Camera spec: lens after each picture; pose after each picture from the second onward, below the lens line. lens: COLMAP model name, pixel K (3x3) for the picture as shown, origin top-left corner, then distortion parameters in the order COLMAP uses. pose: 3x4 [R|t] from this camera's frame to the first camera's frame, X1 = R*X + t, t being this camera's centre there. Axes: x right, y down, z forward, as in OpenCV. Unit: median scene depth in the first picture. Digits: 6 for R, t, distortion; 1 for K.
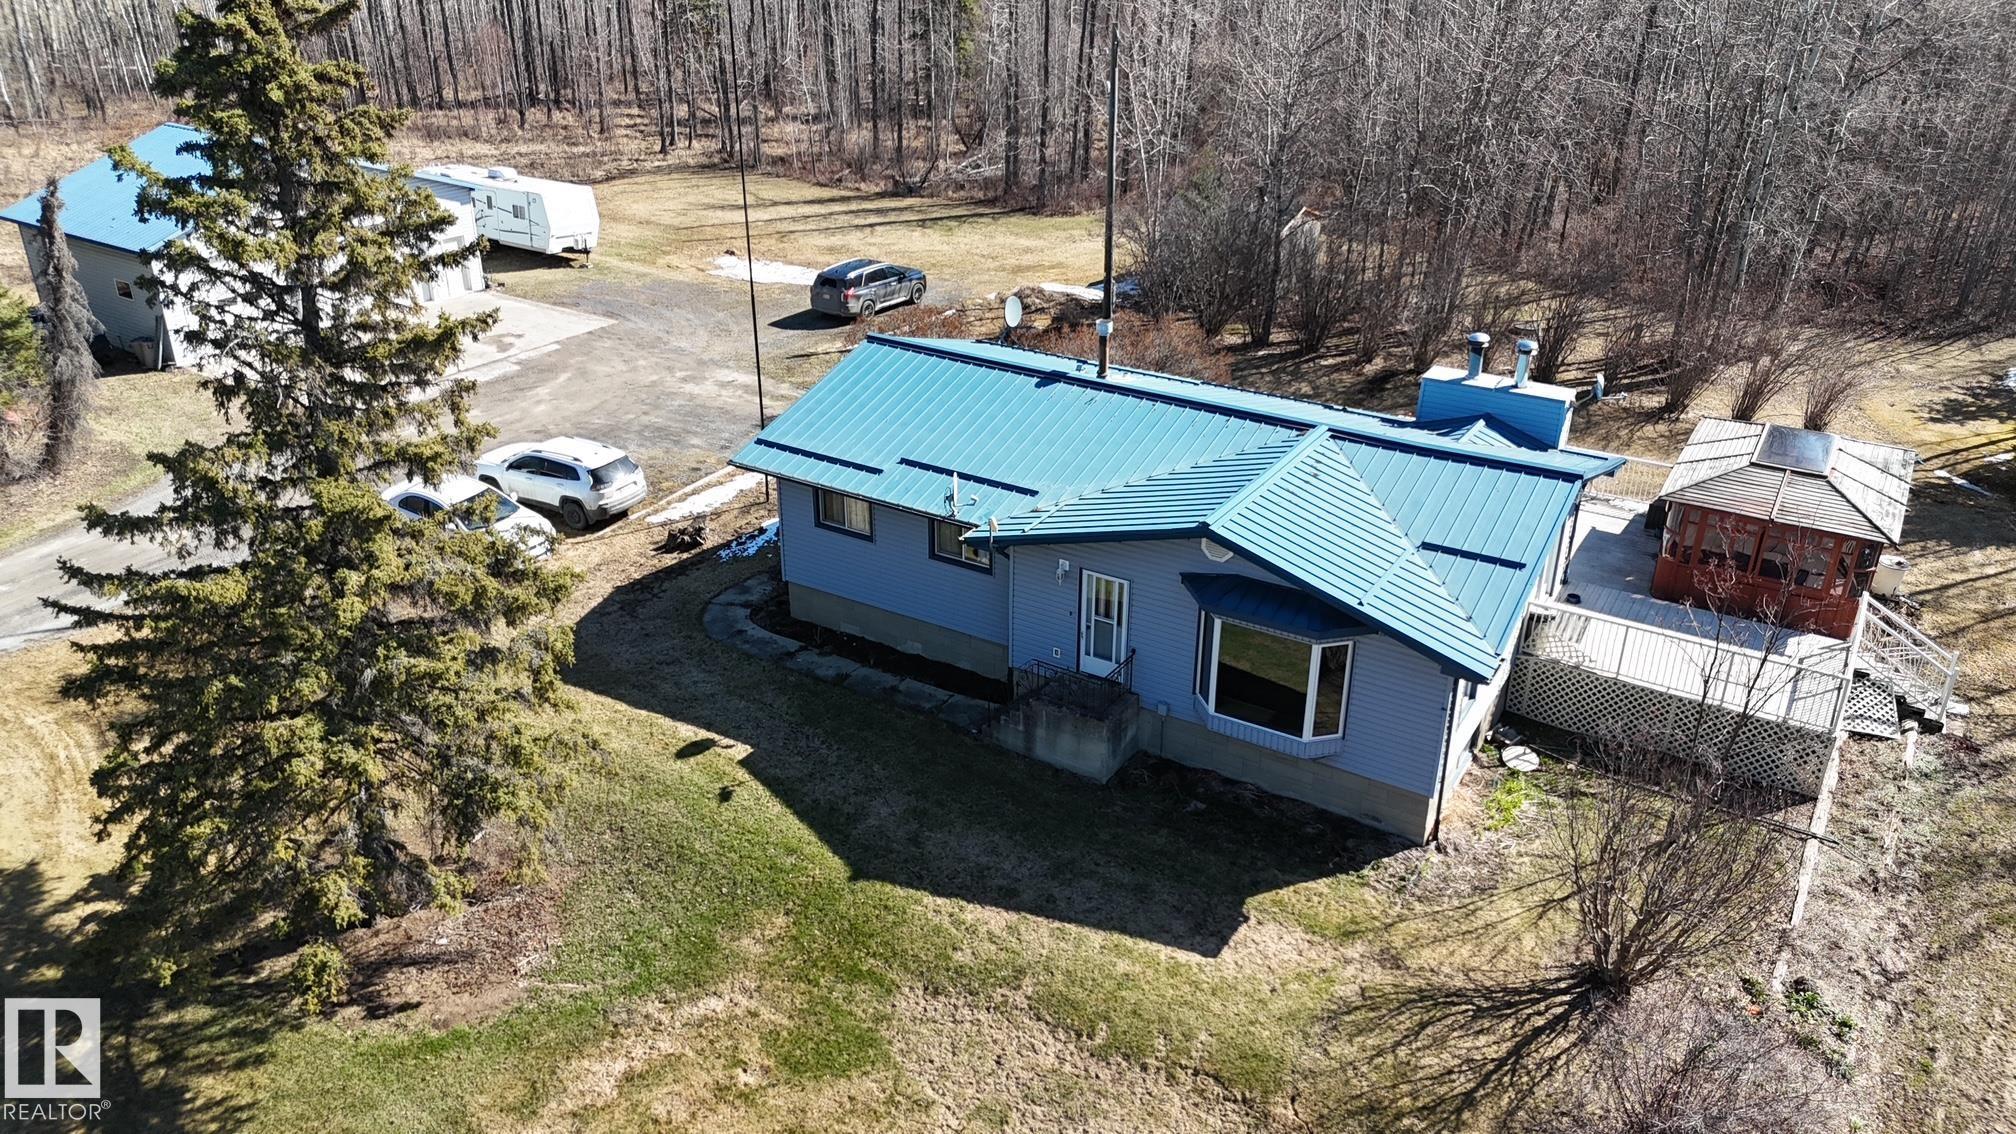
lens RADIAL K [[1484.7, 0, 1004.1], [0, 1484.7, 568.1], [0, 0, 1]] dist [0.088101, -0.086580]
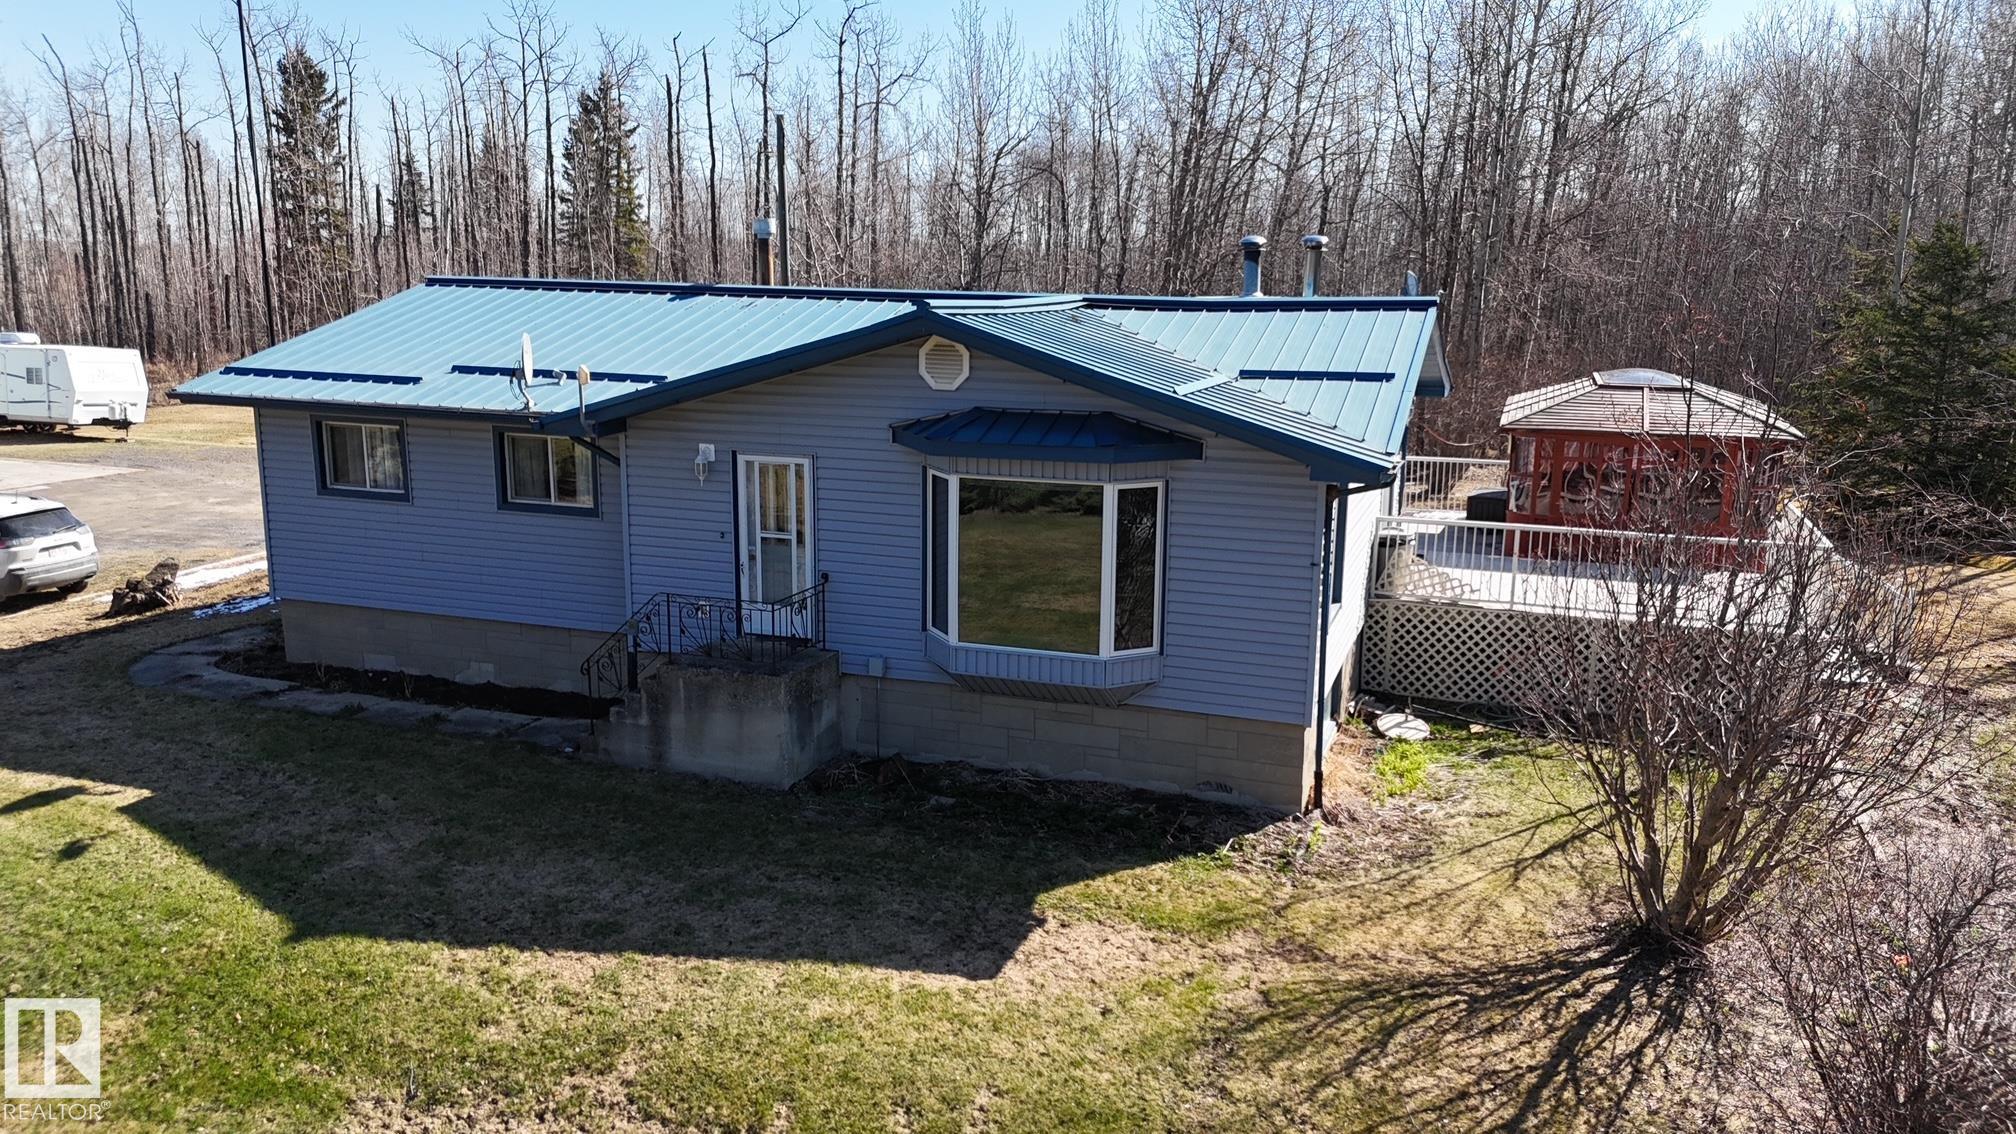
lens RADIAL K [[1484.7, 0, 1012.8], [0, 1484.7, 549.9], [0, 0, 1]] dist [0.088101, -0.086580]
pose [[0.978443, -0.029732, 0.204364, 0.041873], [0.081126, 0.965366, -0.247964, 0.237248], [-0.189913, 0.259198, 0.946968, 0.435878]]
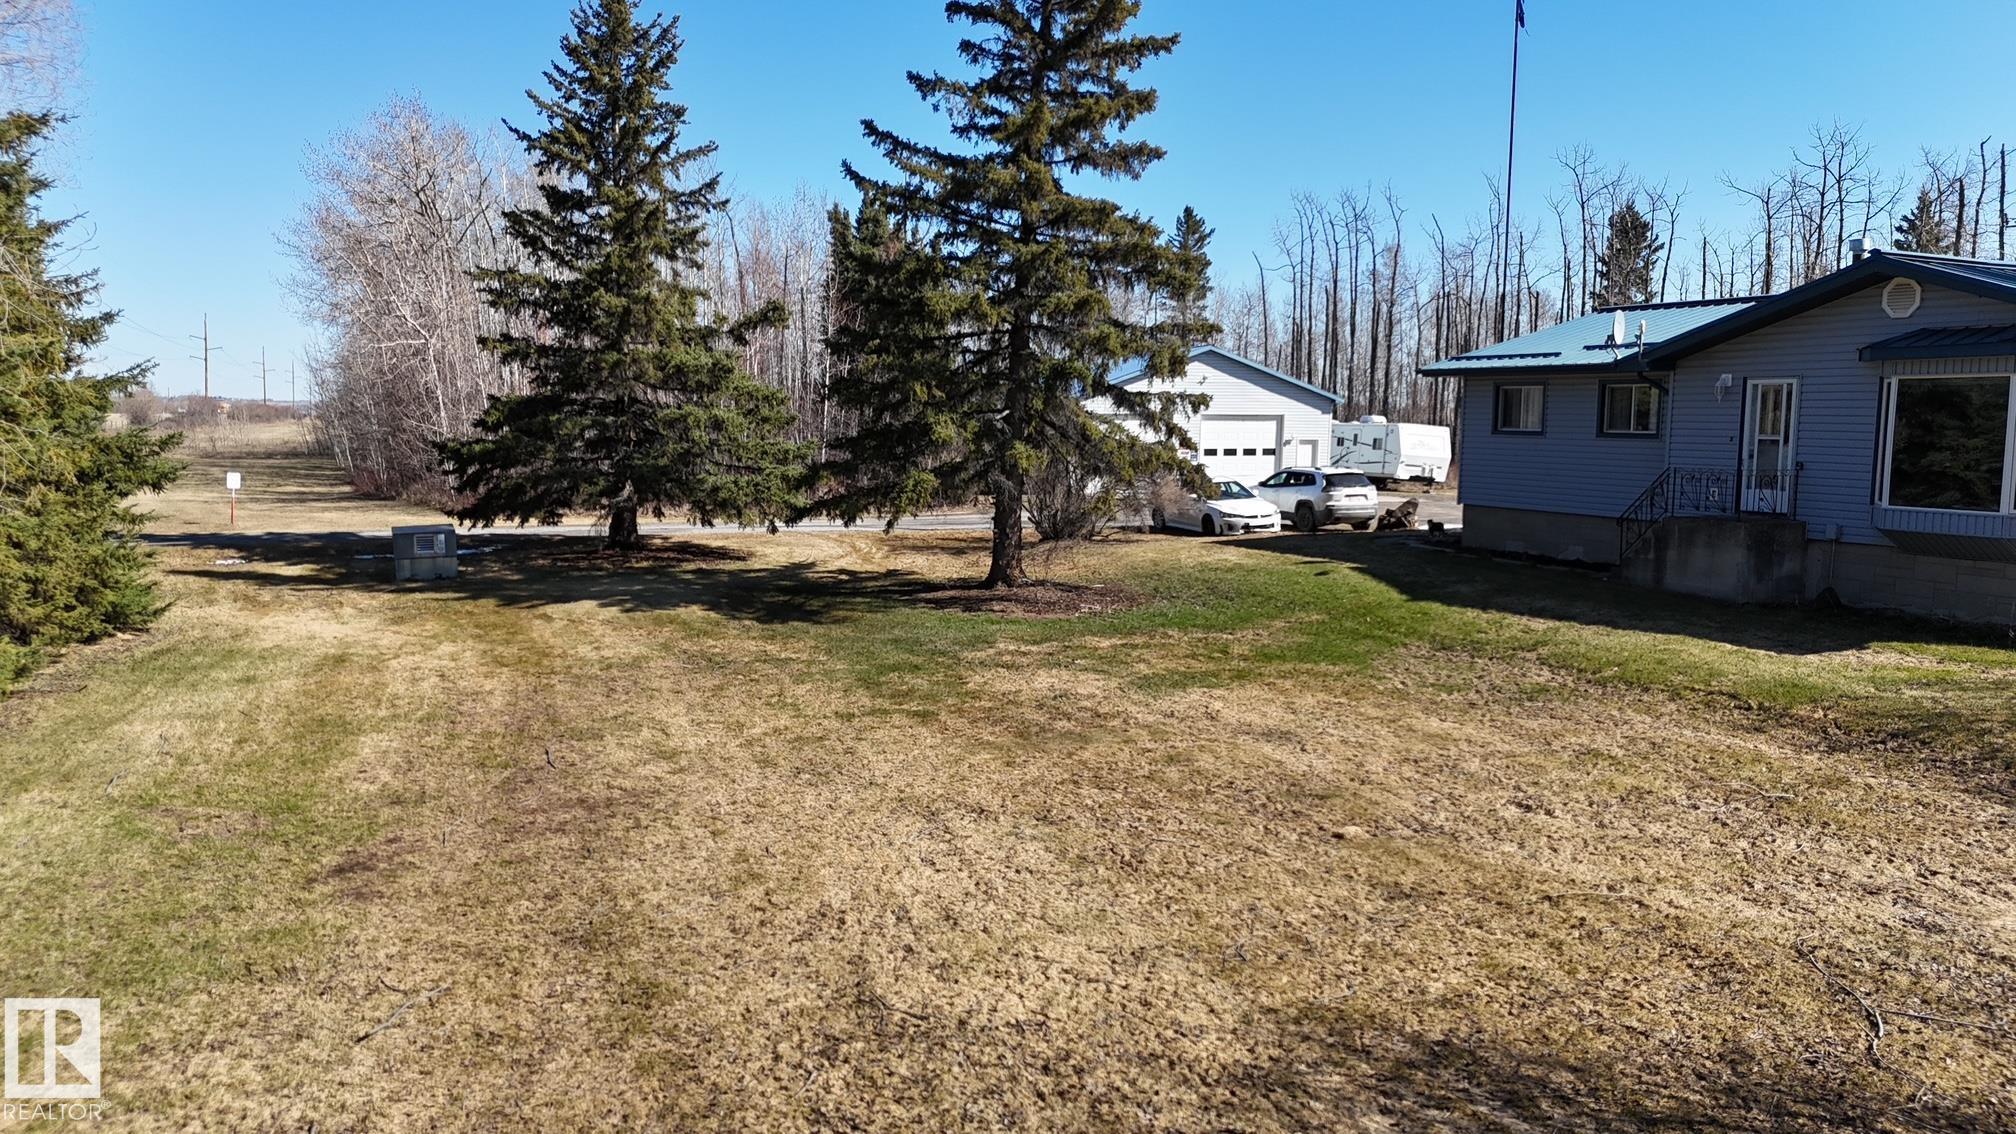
lens RADIAL K [[1484.7, 0, 1008.3], [0, 1484.7, 565.6], [0, 0, 1]] dist [0.088101, -0.086580]
pose [[0.810964, 0.070437, -0.580840, 0.260185], [-0.266680, 0.928112, -0.259786, 0.525067], [0.520787, 0.365576, 0.771450, 0.118725]]
